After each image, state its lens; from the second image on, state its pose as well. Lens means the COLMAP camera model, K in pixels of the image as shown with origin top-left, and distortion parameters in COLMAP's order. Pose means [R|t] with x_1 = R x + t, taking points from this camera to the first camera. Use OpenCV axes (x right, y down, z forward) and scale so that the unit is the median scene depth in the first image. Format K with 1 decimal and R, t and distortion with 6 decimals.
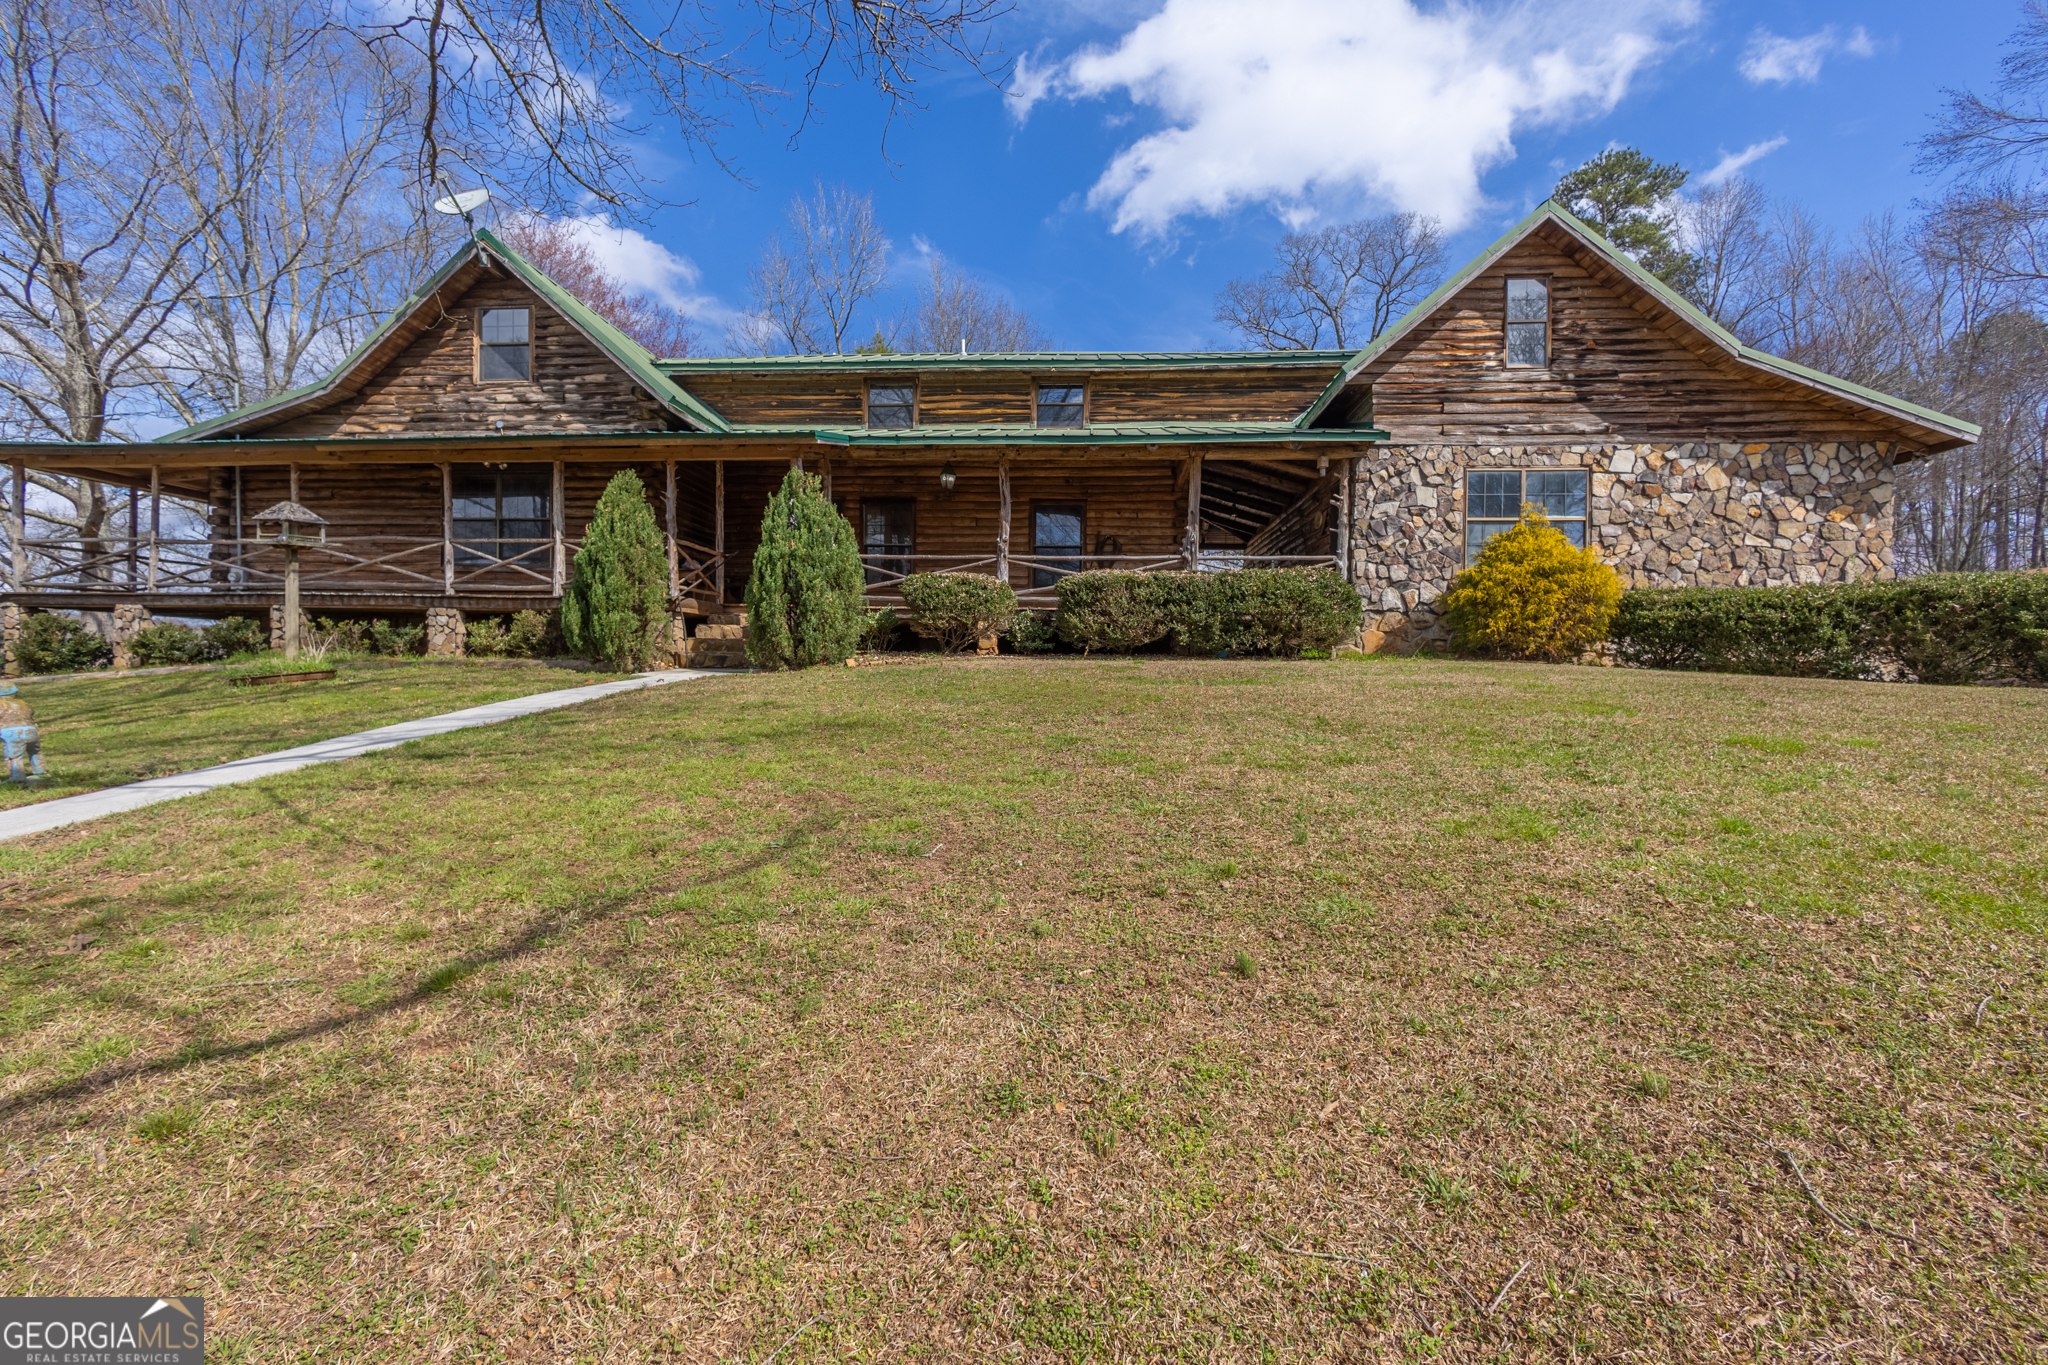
lens RADIAL K [[951.2, 0, 1023.1], [0, 951.2, 685.2], [0, 0, 1]] dist [-0.001593, -0.000699]
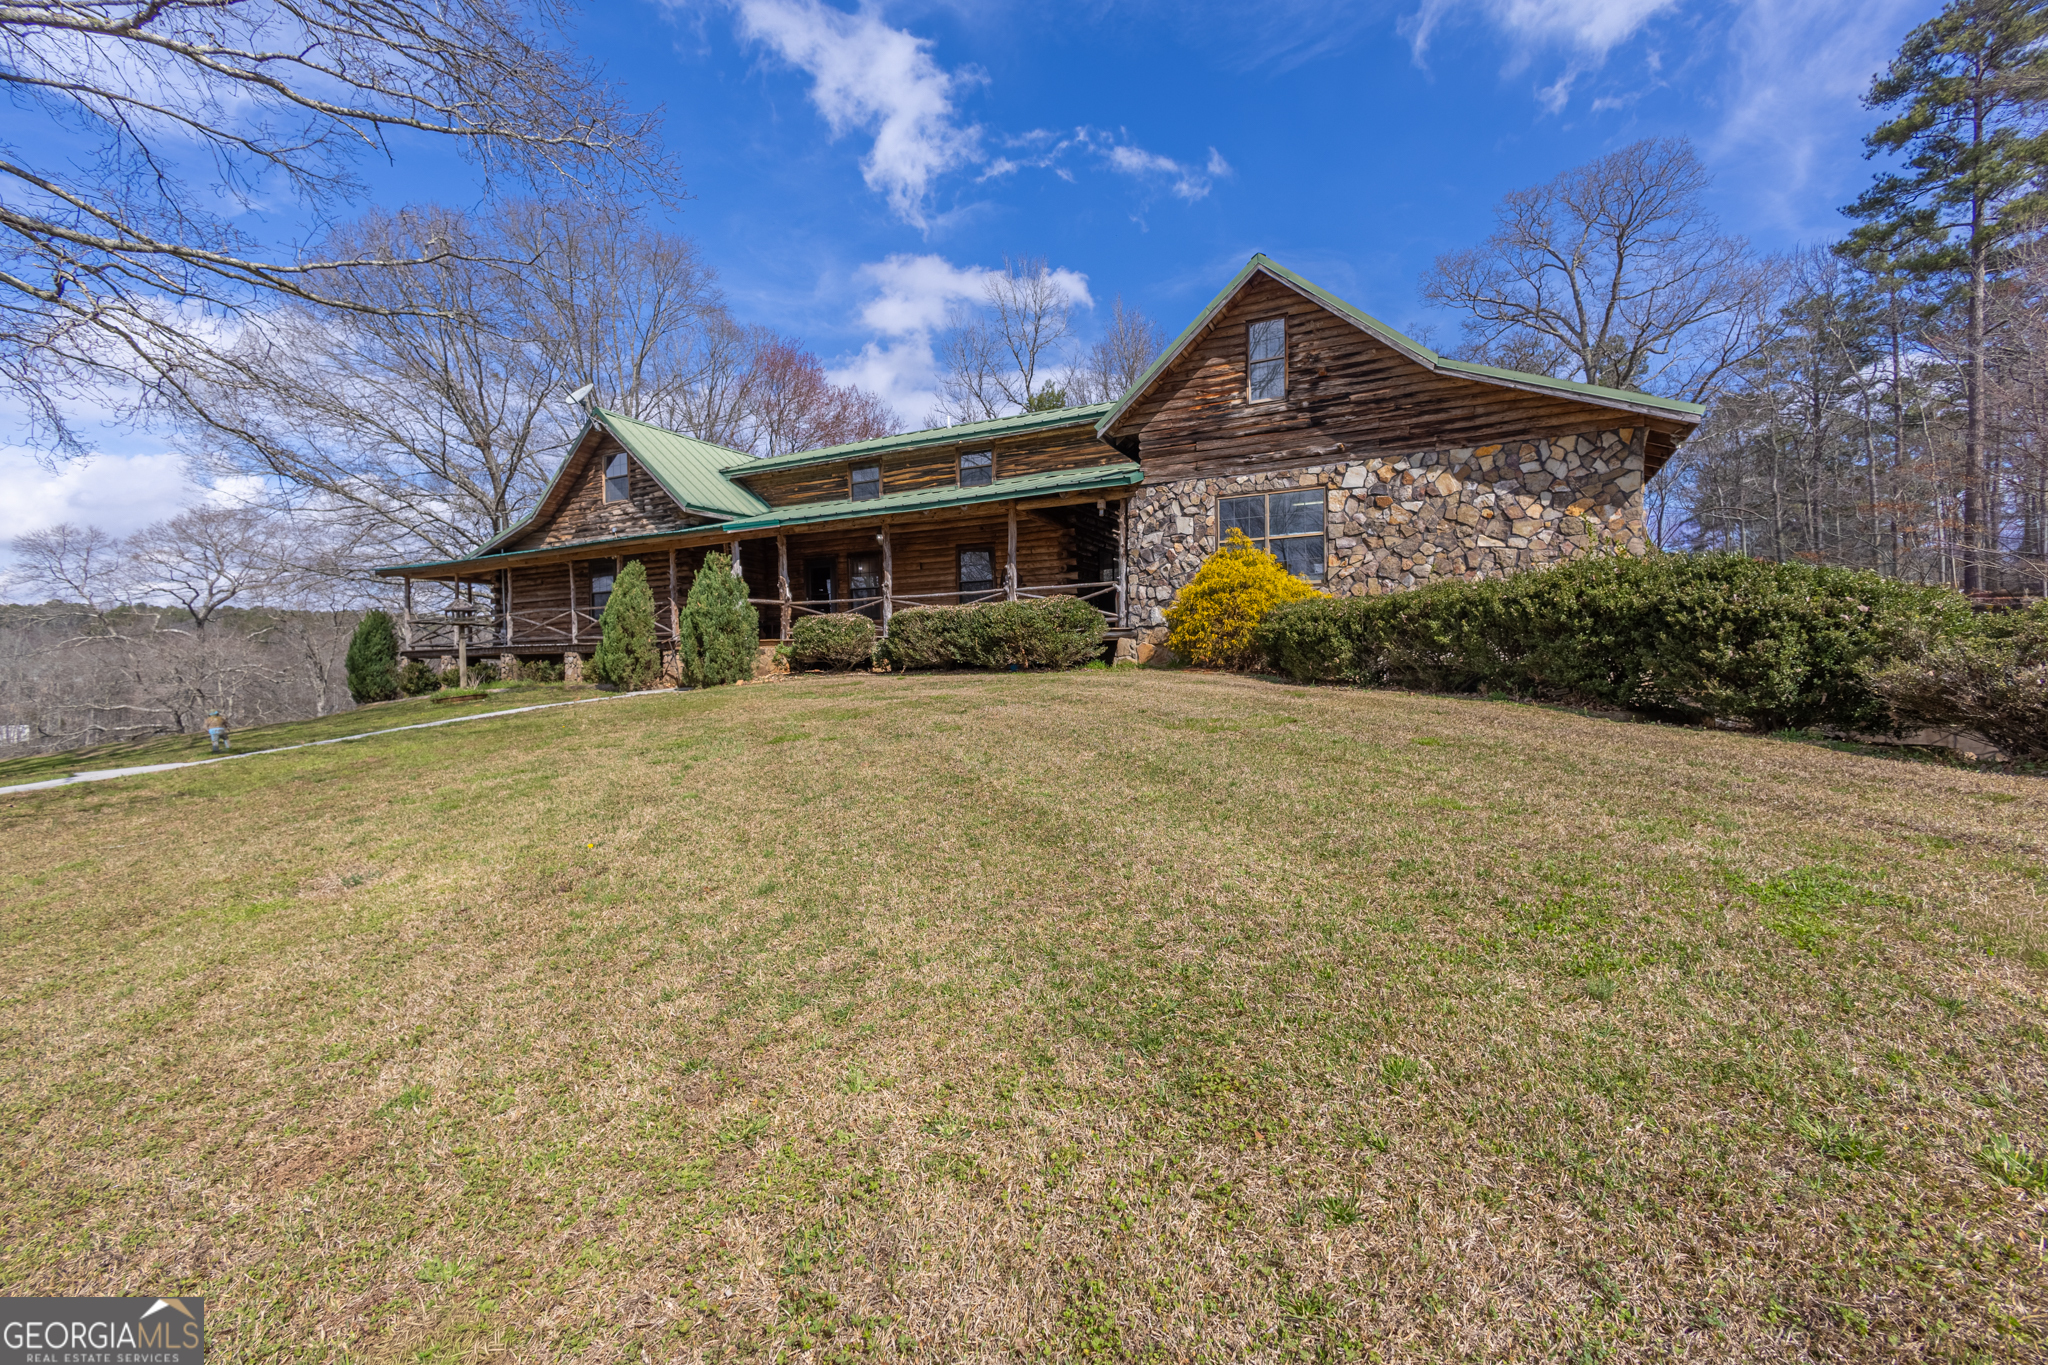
lens RADIAL K [[951.2, 0, 1026.6], [0, 951.2, 684.9], [0, 0, 1]] dist [-0.001593, -0.000699]
pose [[0.906443, -0.018784, -0.421910, 0.742177], [0.020154, 0.999796, -0.001214, -0.008238], [0.421847, -0.007403, 0.906637, -0.126334]]
